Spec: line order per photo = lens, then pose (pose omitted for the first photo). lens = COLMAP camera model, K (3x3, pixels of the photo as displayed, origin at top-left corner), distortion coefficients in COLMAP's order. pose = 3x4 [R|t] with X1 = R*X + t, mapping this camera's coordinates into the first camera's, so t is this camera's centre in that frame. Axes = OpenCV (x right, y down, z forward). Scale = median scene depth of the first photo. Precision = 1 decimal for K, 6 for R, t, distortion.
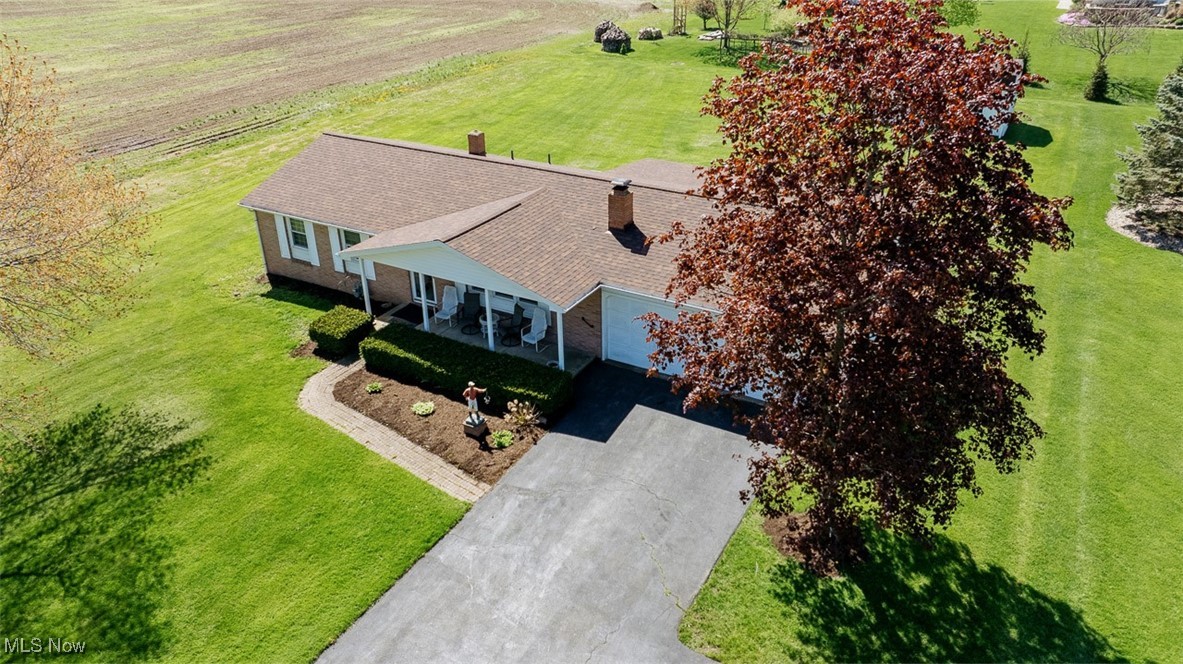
lens RADIAL K [[843.1, 0, 591.5], [0, 843.1, 332.0], [0, 0, 1]] dist [-0.018775, -0.001075]
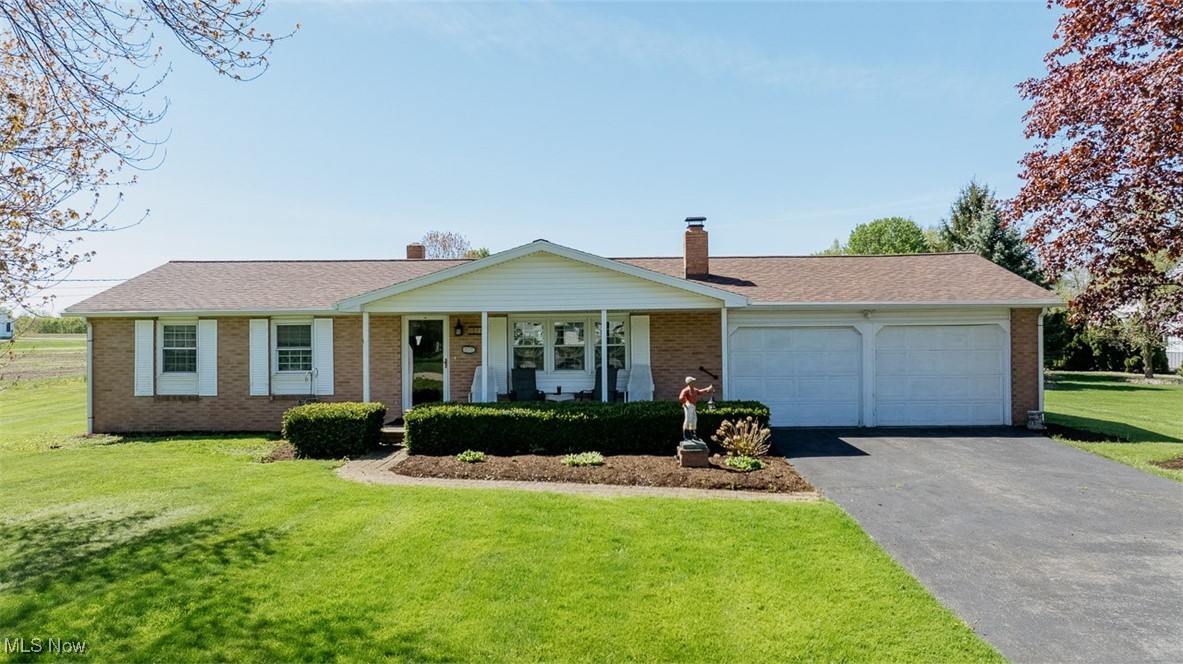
lens RADIAL K [[843.1, 0, 591.5], [0, 843.1, 332.0], [0, 0, 1]] dist [-0.018775, -0.001075]
pose [[0.877422, 0.004261, 0.479700, -0.435710], [0.230721, 0.872964, -0.429769, 0.243390], [-0.420592, 0.487766, 0.764975, 0.444771]]
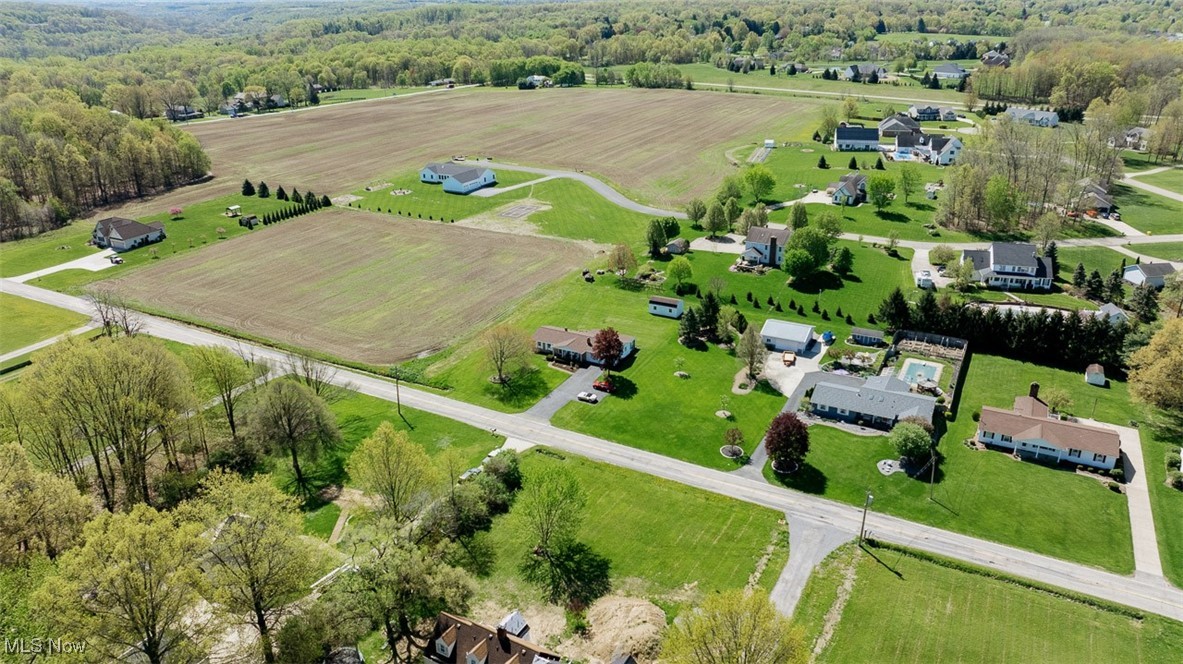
lens RADIAL K [[843.1, 0, 591.5], [0, 843.1, 332.0], [0, 0, 1]] dist [-0.018775, -0.001075]
pose [[0.999705, -0.018041, 0.016251, -0.057654], [0.019536, 0.995081, -0.097119, 0.517460], [-0.014419, 0.097408, 0.995140, -6.622082]]
